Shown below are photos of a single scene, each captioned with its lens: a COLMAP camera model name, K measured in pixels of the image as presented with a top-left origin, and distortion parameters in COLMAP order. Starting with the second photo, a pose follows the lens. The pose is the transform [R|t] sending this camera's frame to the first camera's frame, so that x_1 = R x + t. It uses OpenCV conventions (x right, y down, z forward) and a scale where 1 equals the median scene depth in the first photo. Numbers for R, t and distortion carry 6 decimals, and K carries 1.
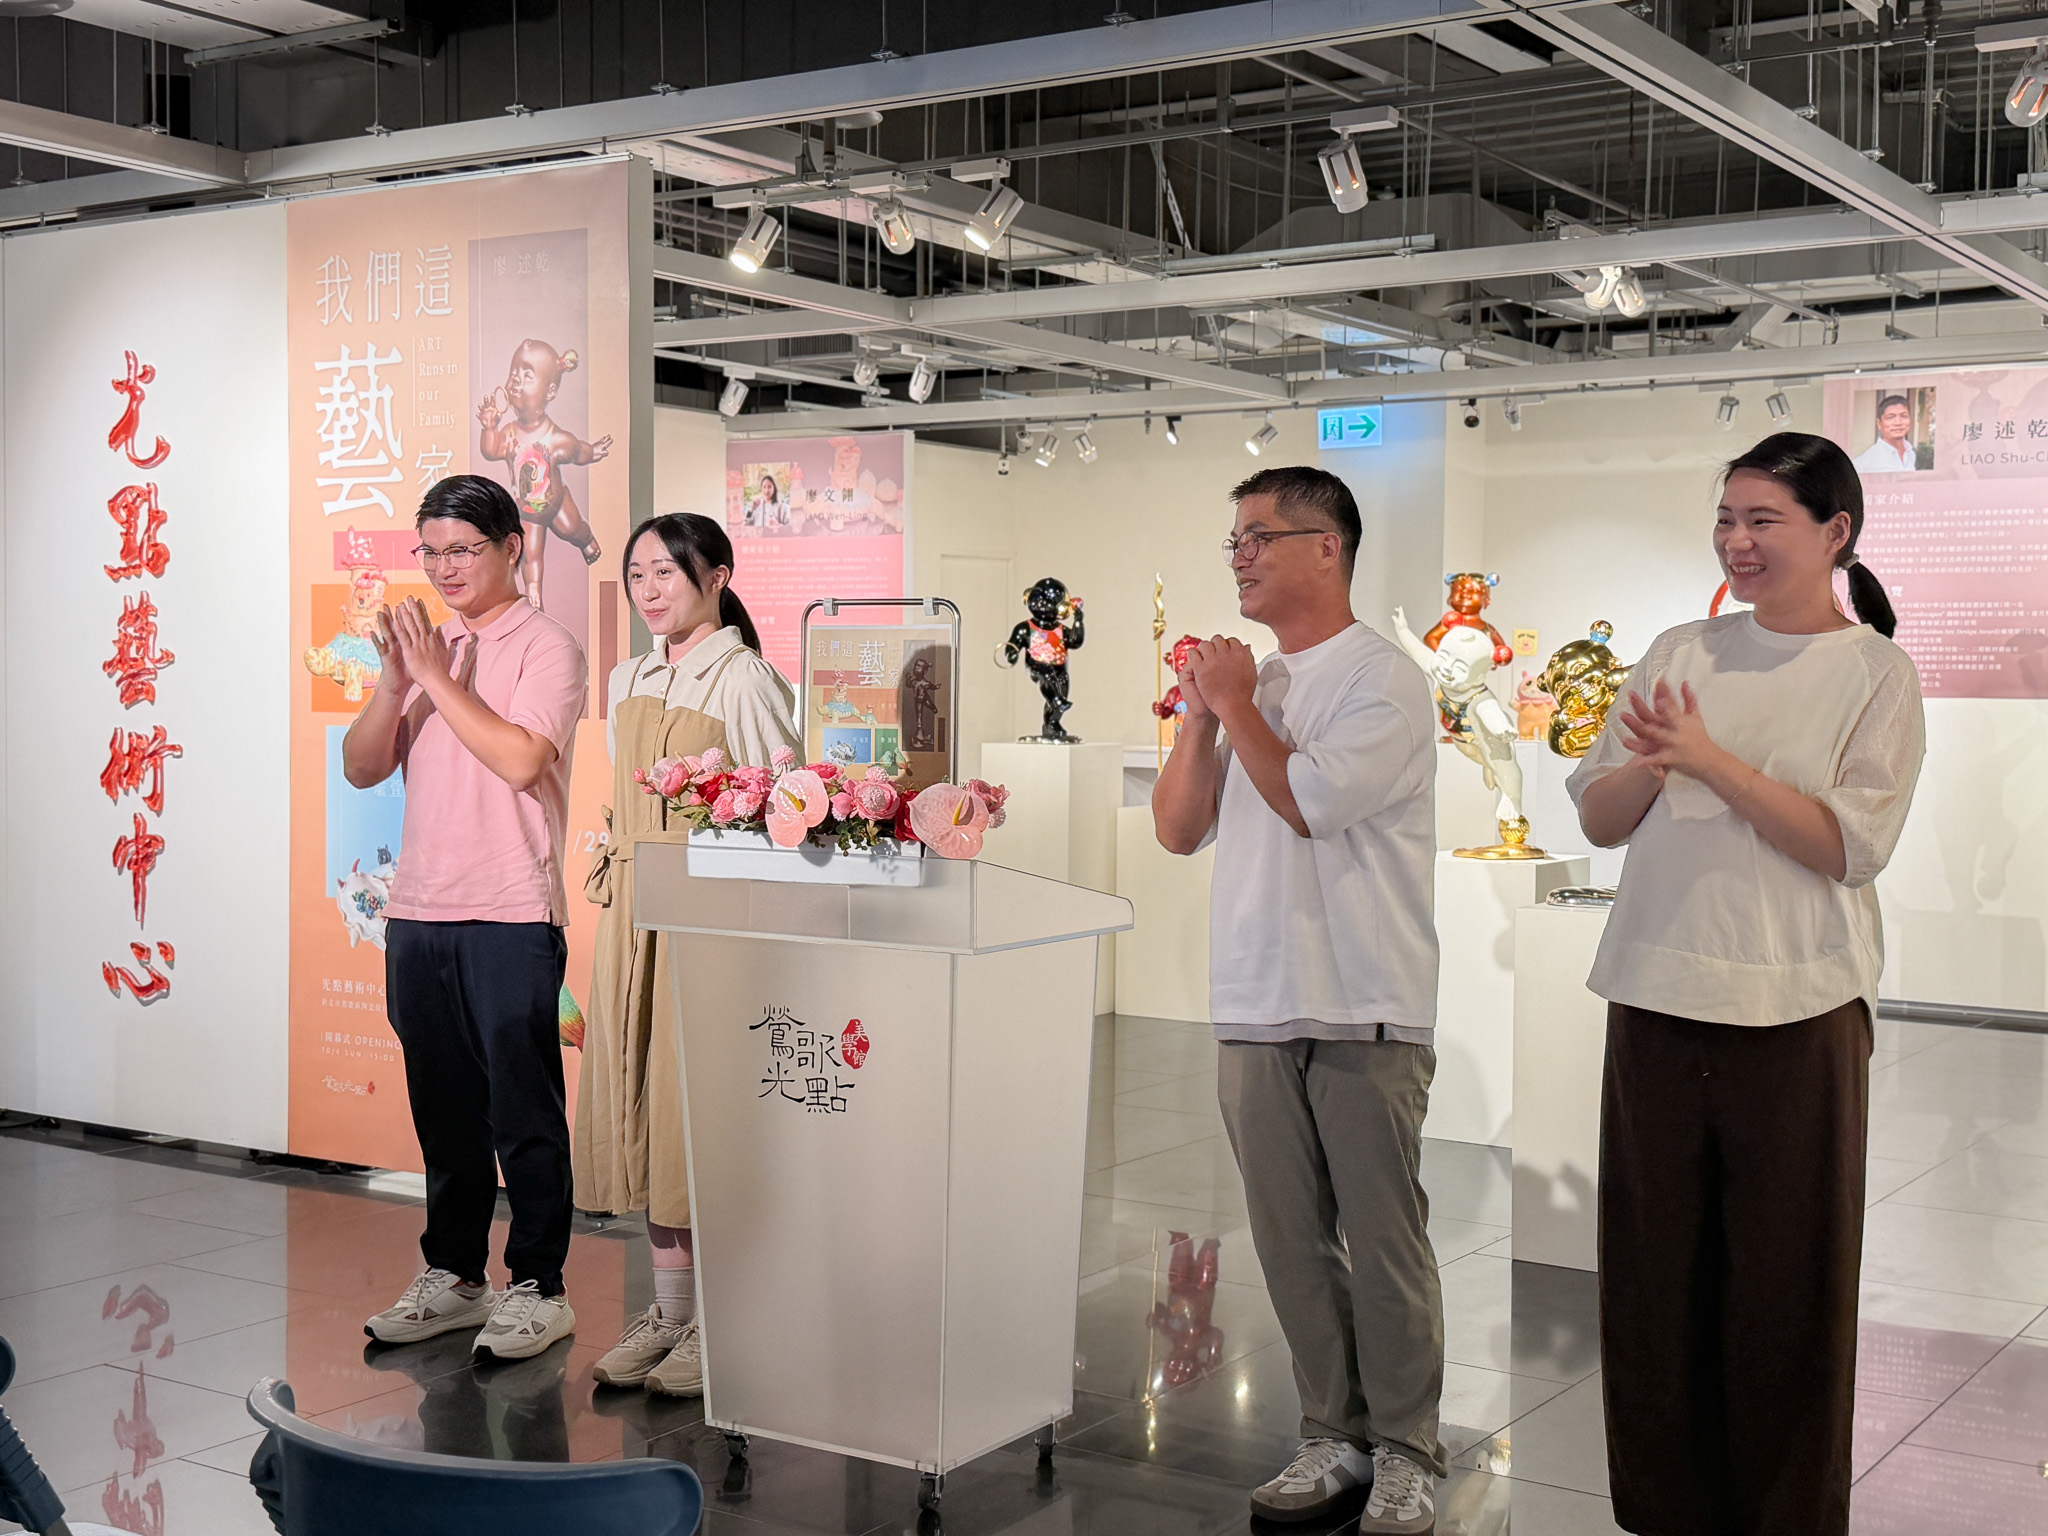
lens RADIAL K [[2516.4, 0, 1024.5], [0, 2516.4, 773.1], [0, 0, 1]] dist [0.083338, 0.000000]
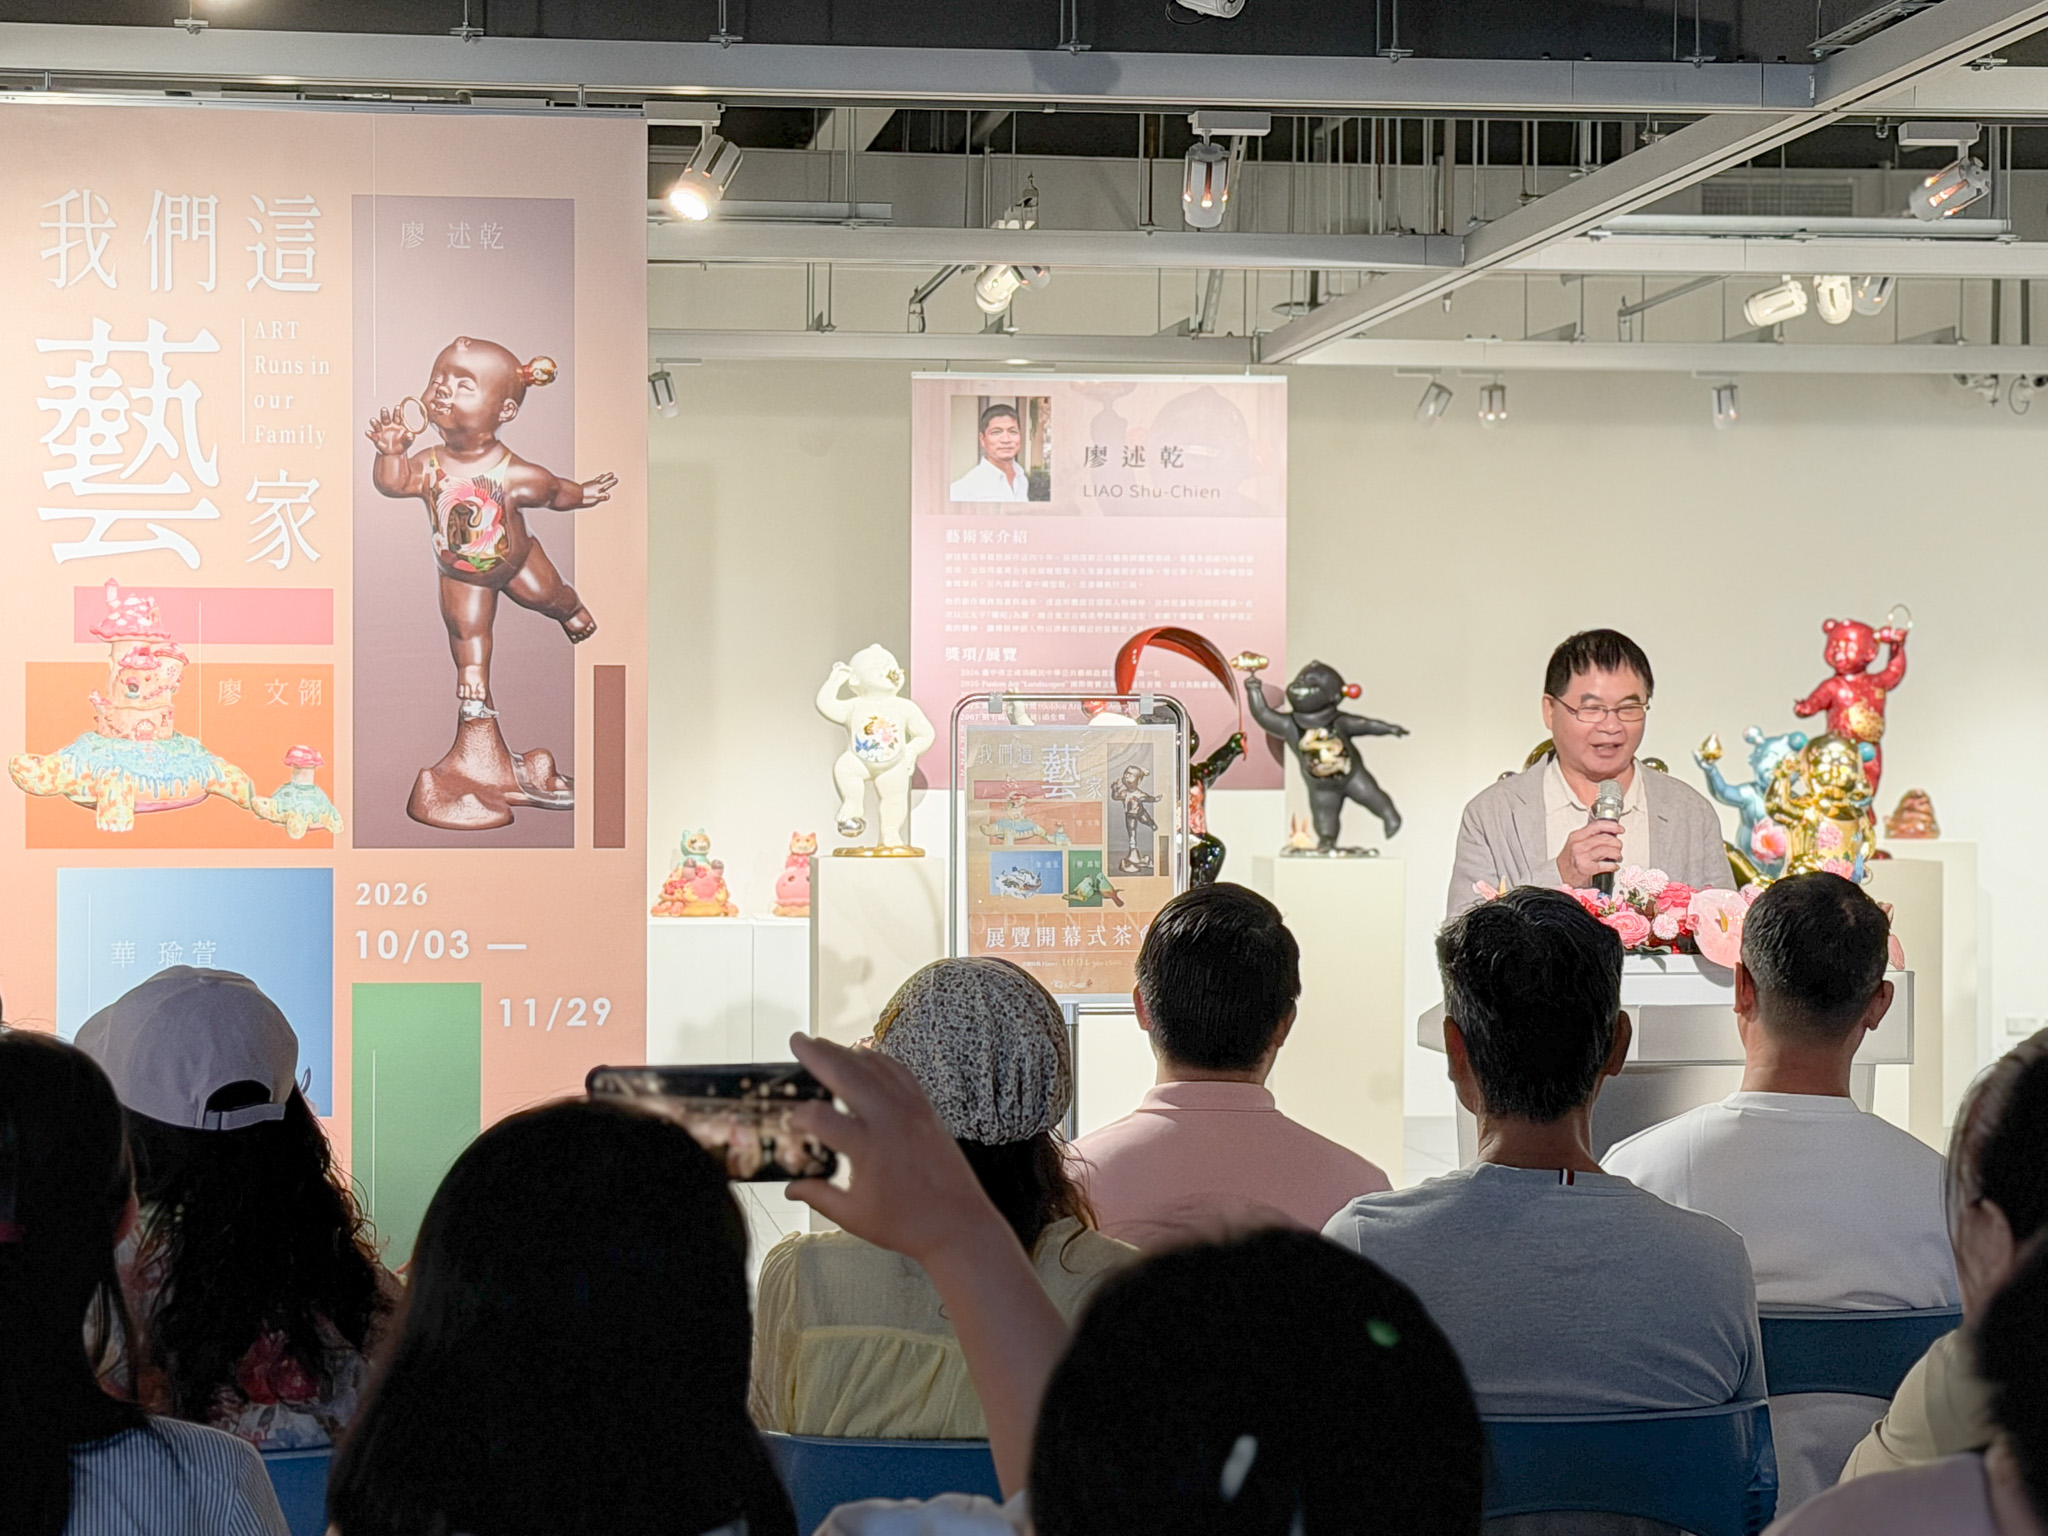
lens RADIAL K [[4556.2, 0, 1024.4], [0, 4556.2, 765.4], [0, 0, 1]] dist [0.079271, 0.000000]
pose [[0.766993, -0.010658, 0.641568, -0.873056], [0.031845, 0.999262, -0.021471, -0.011853], [-0.640865, 0.036899, 0.766766, -0.114946]]
